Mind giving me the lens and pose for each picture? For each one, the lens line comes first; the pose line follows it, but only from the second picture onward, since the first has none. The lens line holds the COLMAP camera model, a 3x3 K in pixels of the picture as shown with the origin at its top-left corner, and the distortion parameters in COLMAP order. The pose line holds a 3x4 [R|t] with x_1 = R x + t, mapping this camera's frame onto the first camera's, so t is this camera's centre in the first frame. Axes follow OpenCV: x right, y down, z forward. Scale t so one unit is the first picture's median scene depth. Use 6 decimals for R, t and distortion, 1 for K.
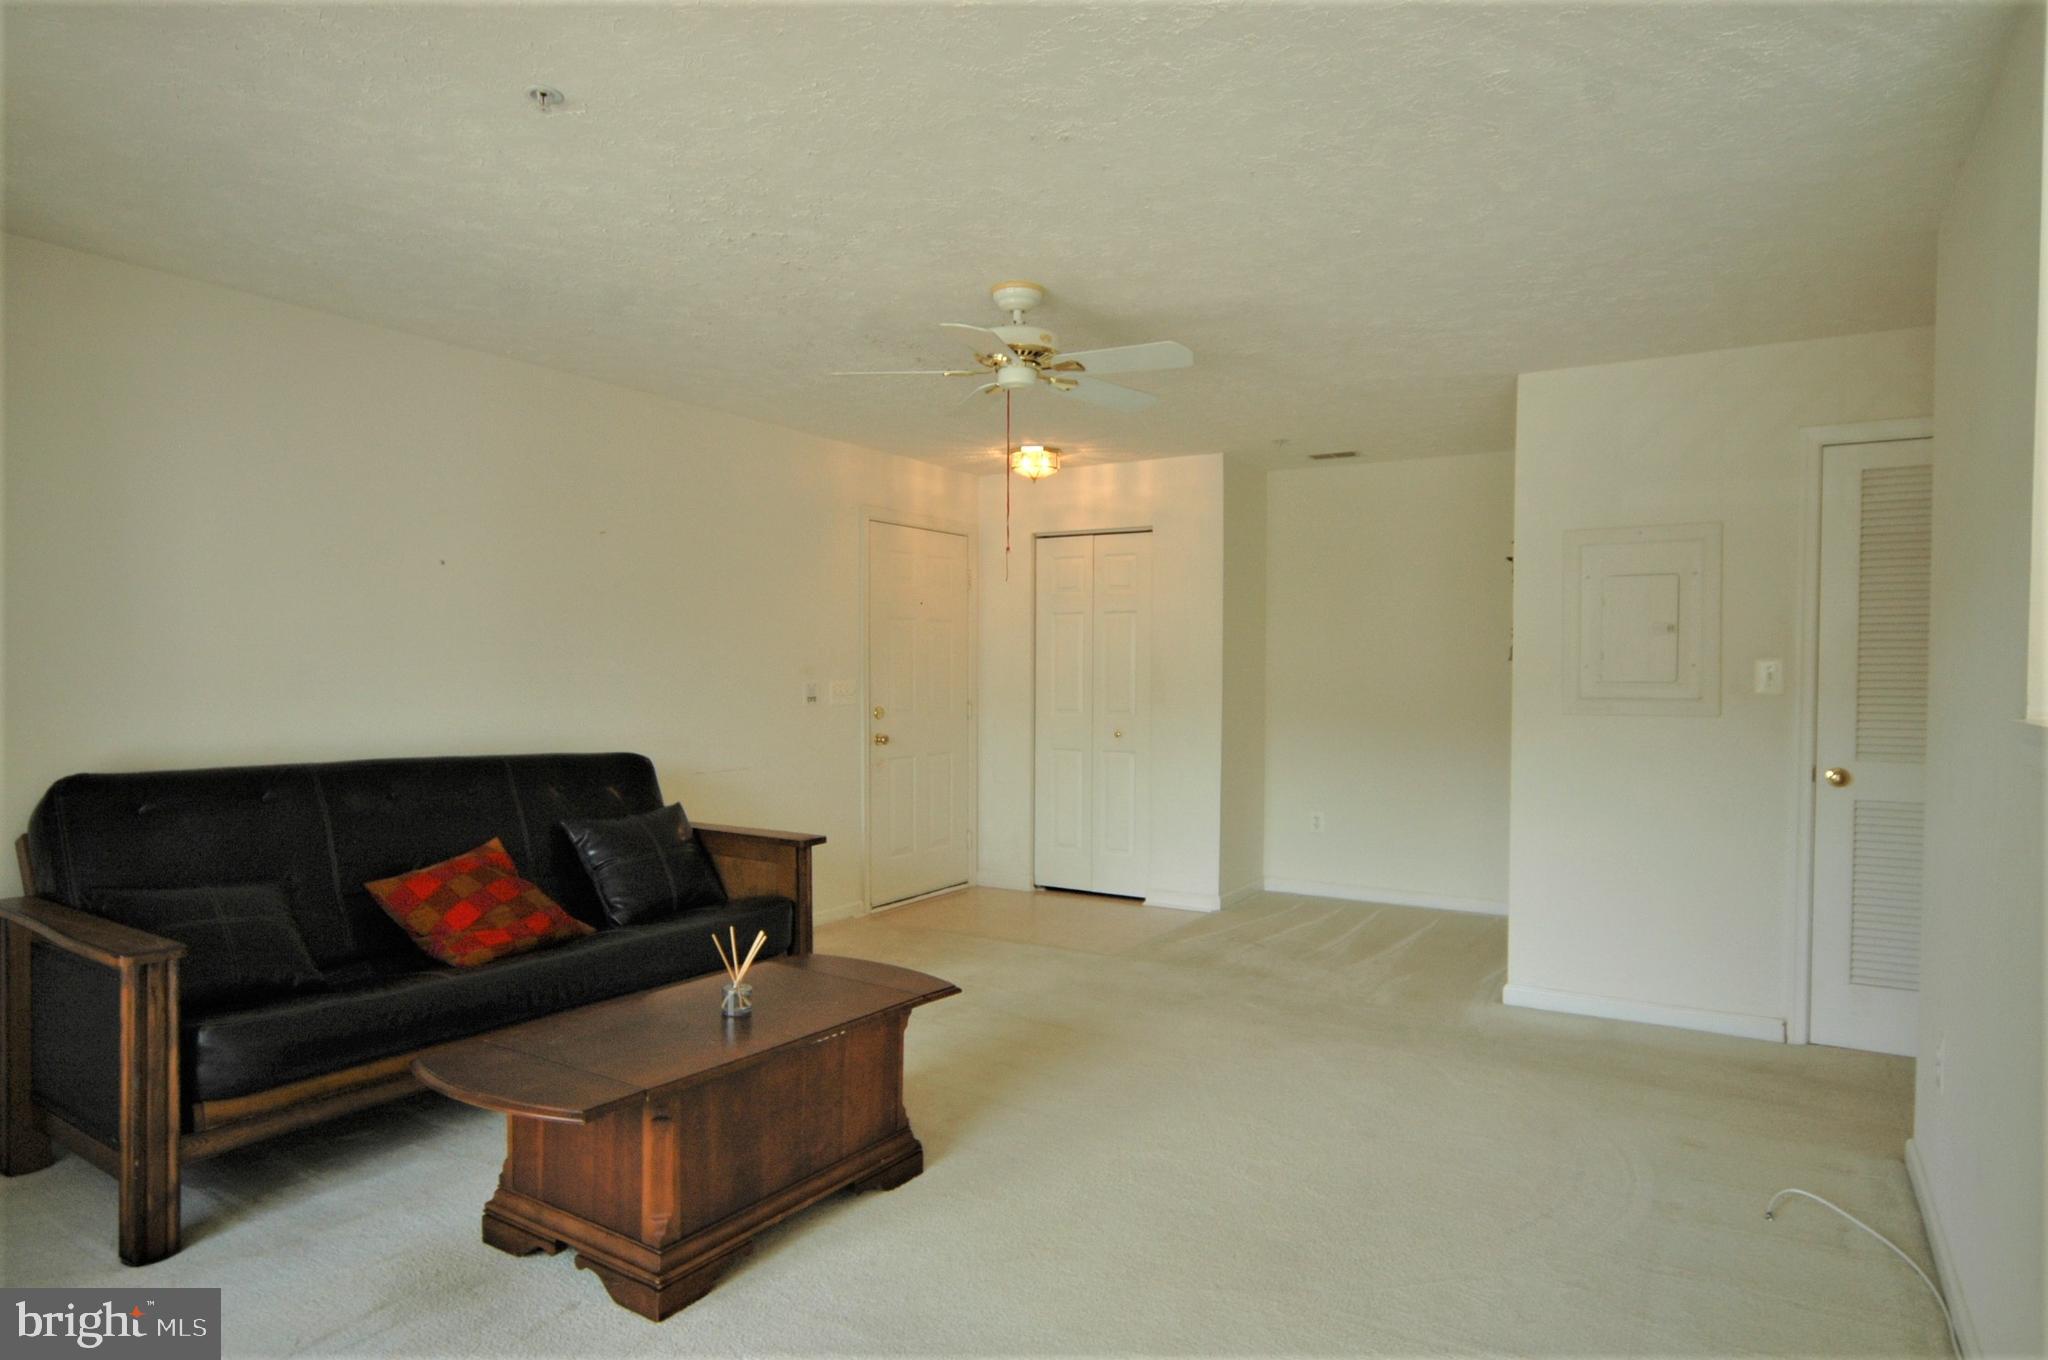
lens RADIAL K [[1198.5, 0, 1027.8], [0, 1198.5, 701.8], [0, 0, 1]] dist [-0.003988, -0.000110]
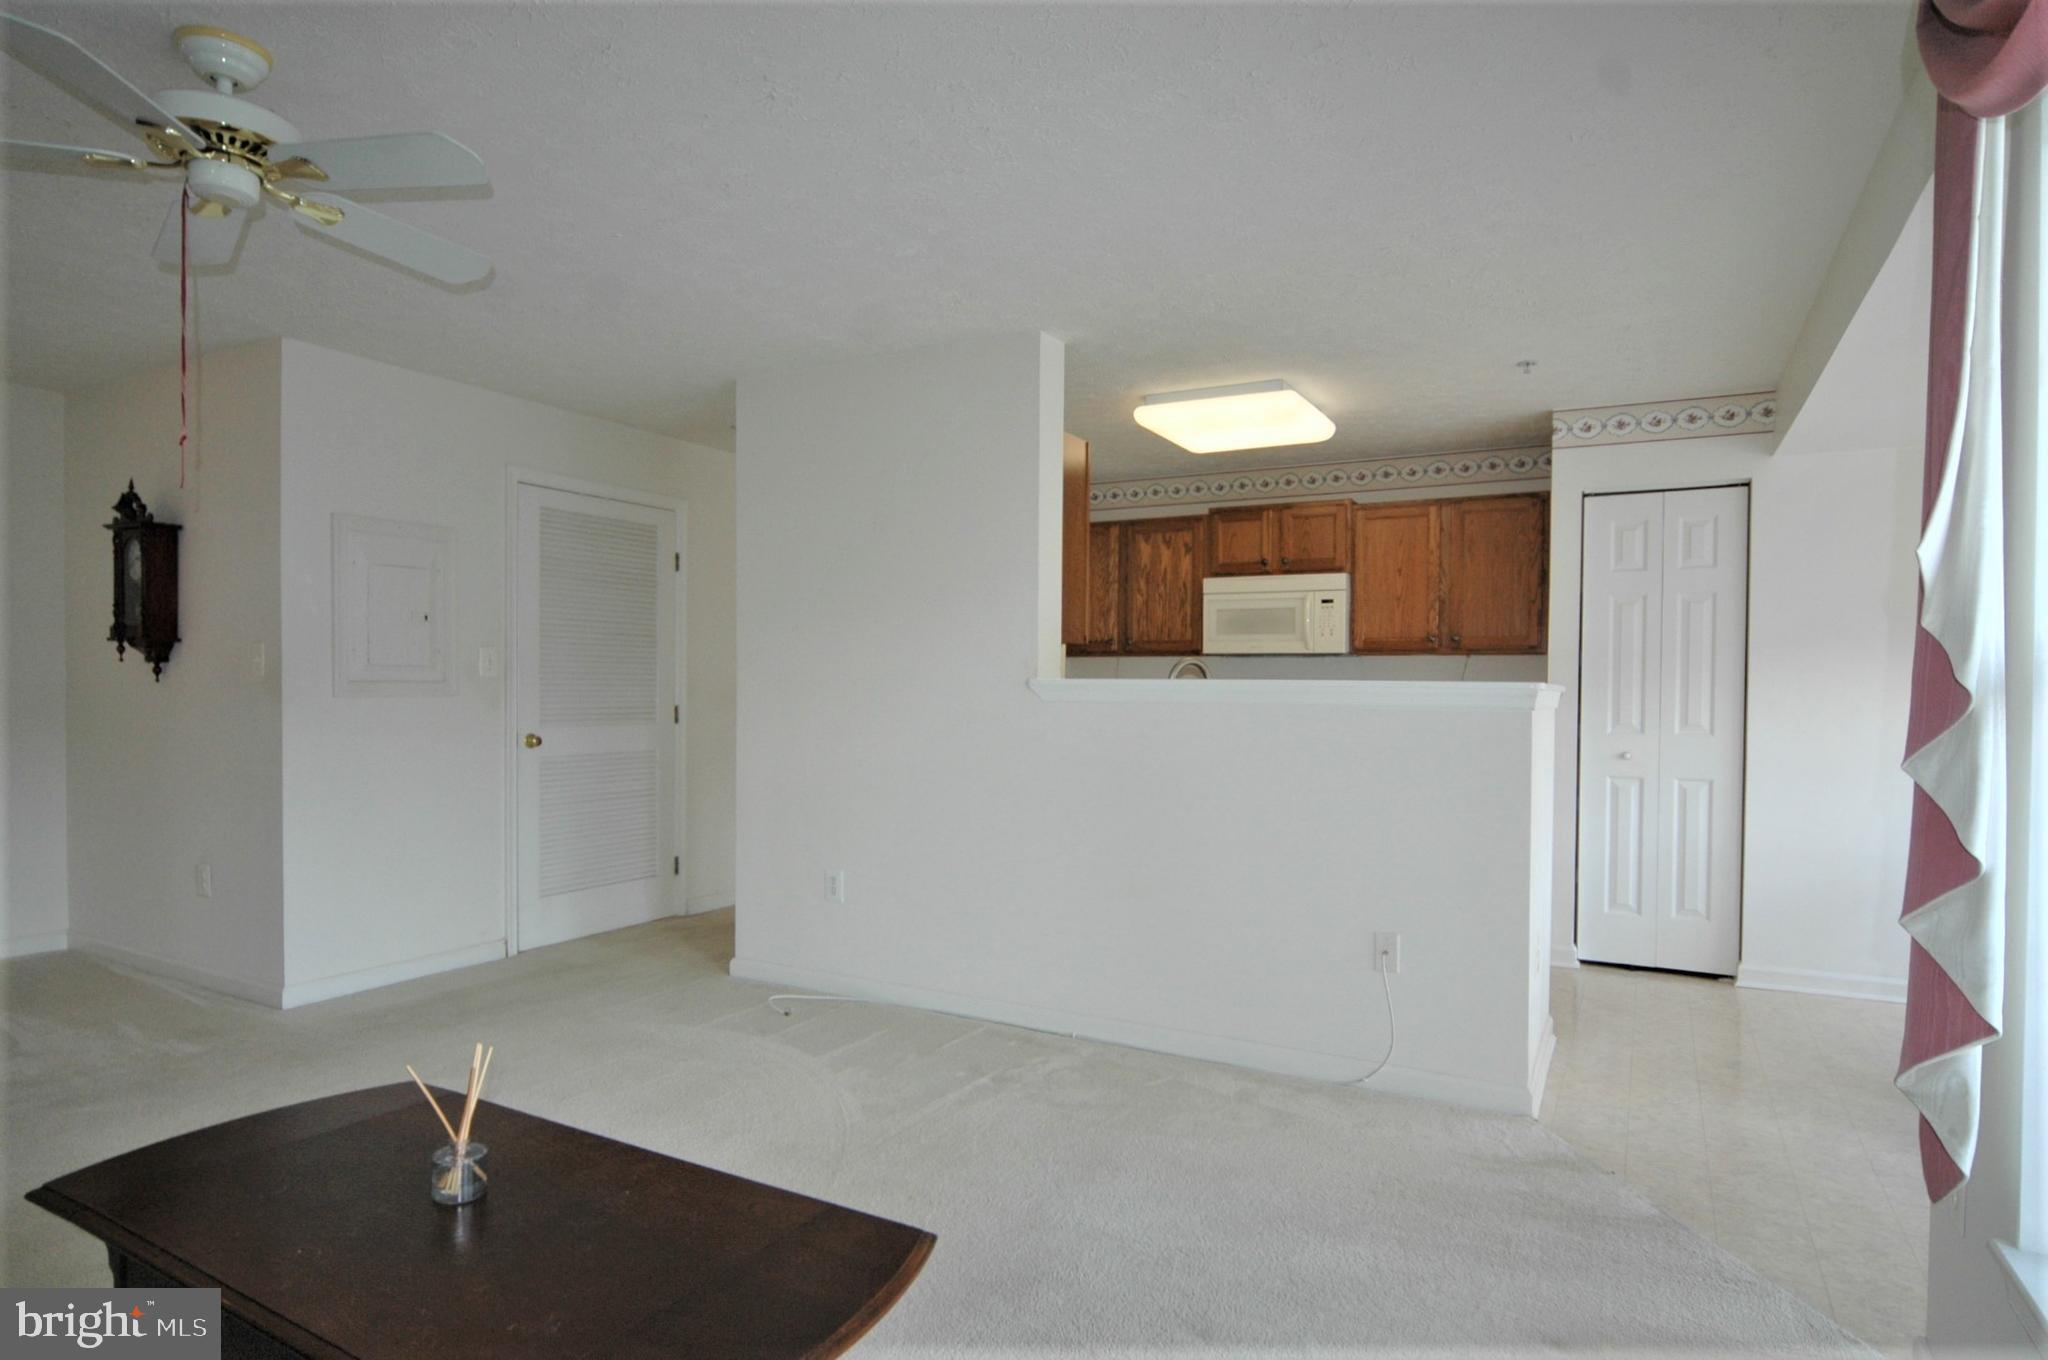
lens RADIAL K [[1127.3, 0, 1015.3], [0, 1127.3, 709.0], [0, 0, 1]] dist [-0.013775, 0.001071]
pose [[-0.039886, -0.023637, 0.998925, -0.559064], [0.018759, 0.999526, 0.024400, 0.008521], [-0.999028, 0.019712, -0.039424, 0.522380]]
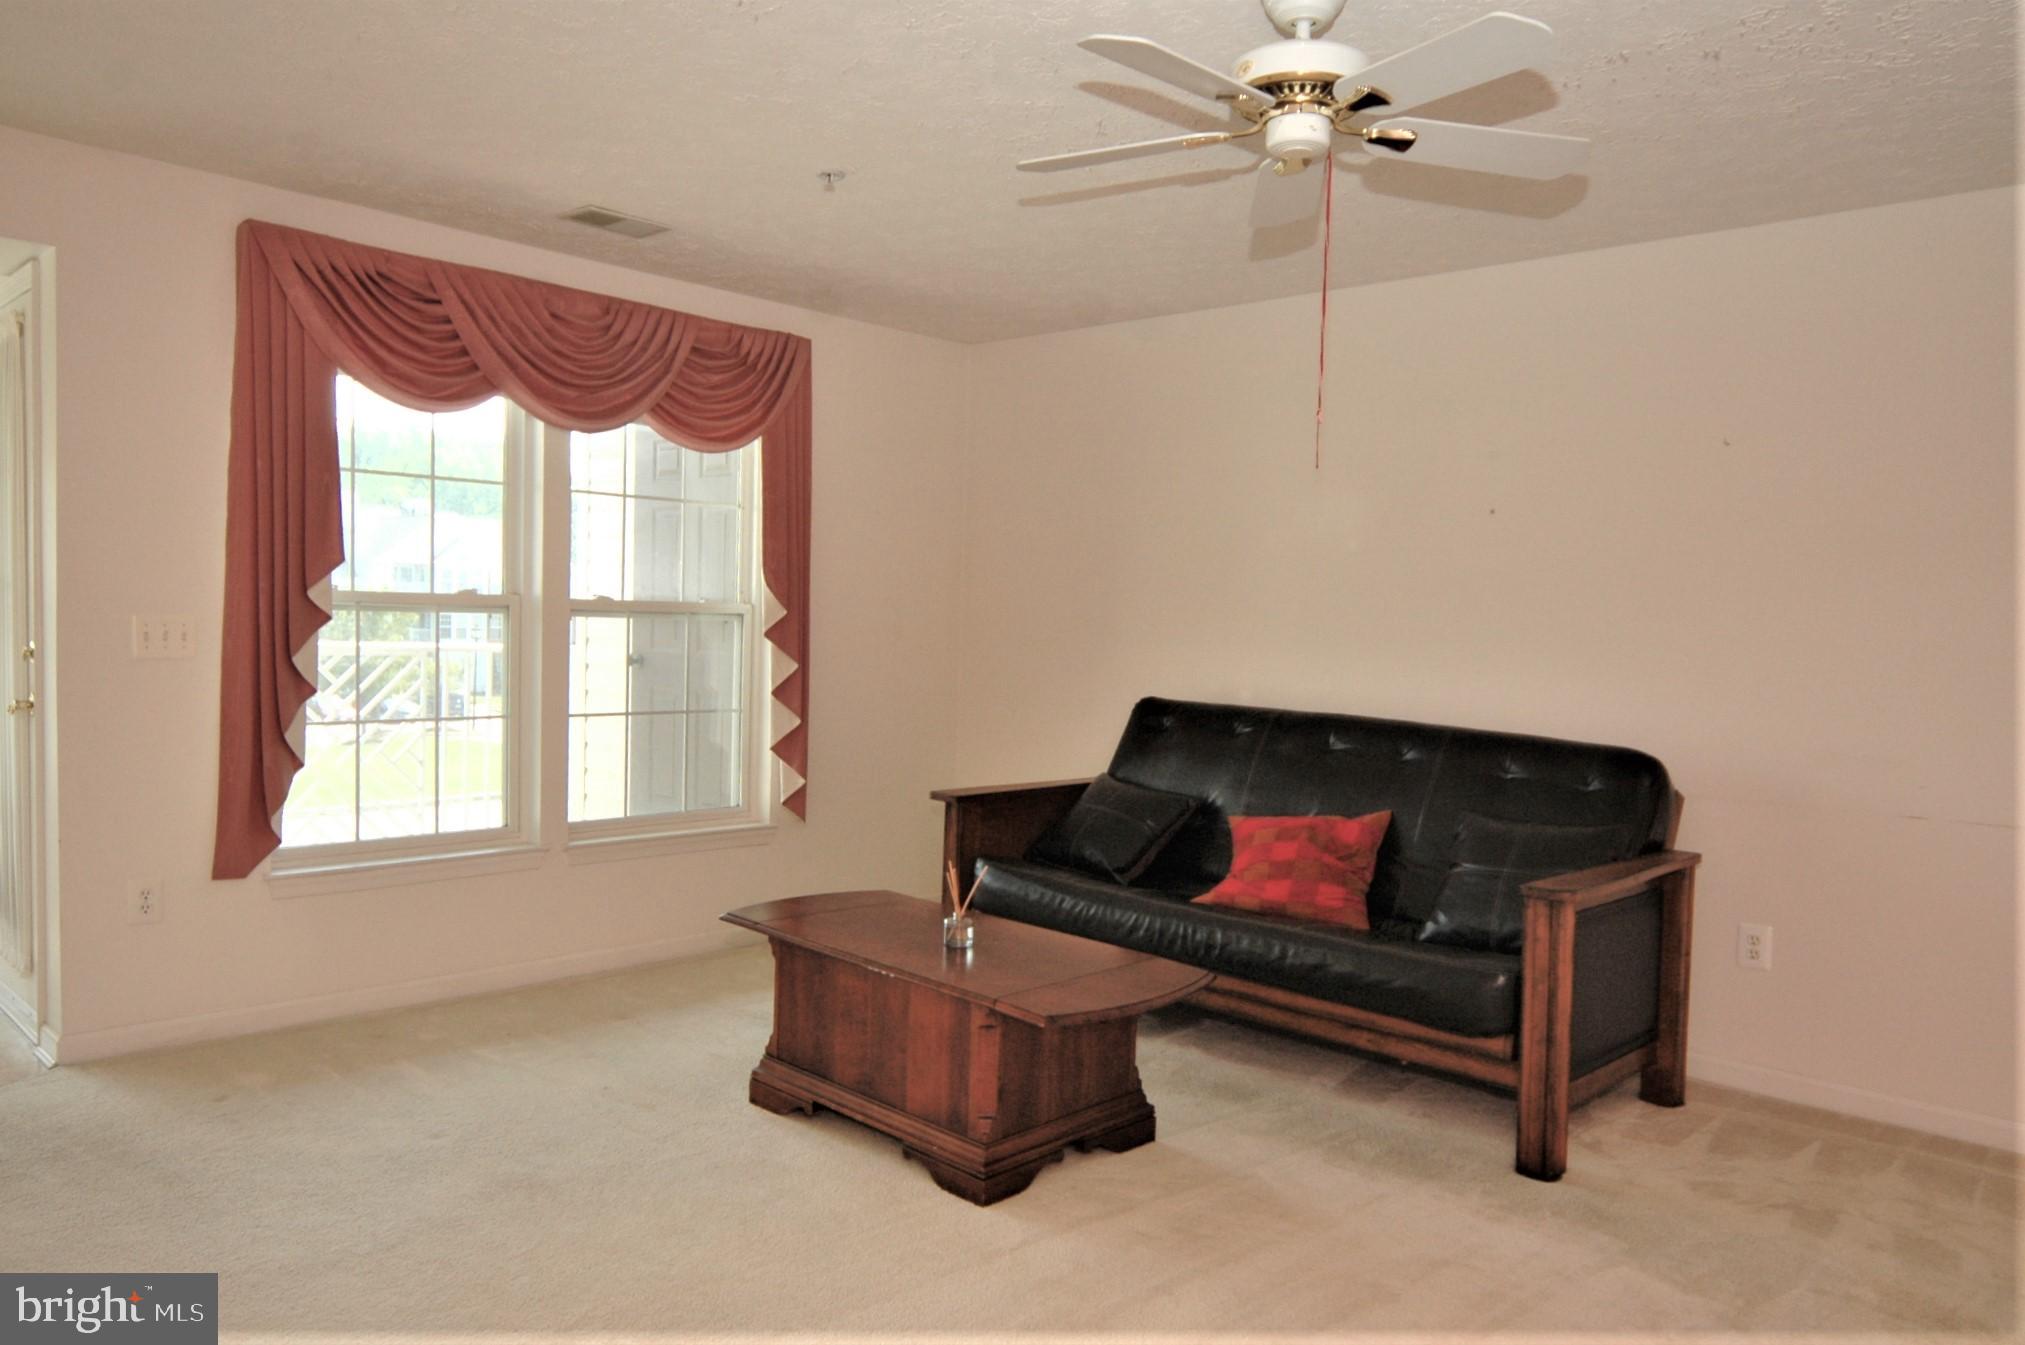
lens RADIAL K [[1359.0, 0, 1017.0], [0, 1359.0, 700.7], [0, 0, 1]] dist [-0.003570, -0.000259]
pose [[-0.197177, 0.040493, -0.979531, 0.616635], [-0.060910, 0.996710, 0.053464, -0.009412], [0.978474, 0.070205, -0.194062, 0.884444]]
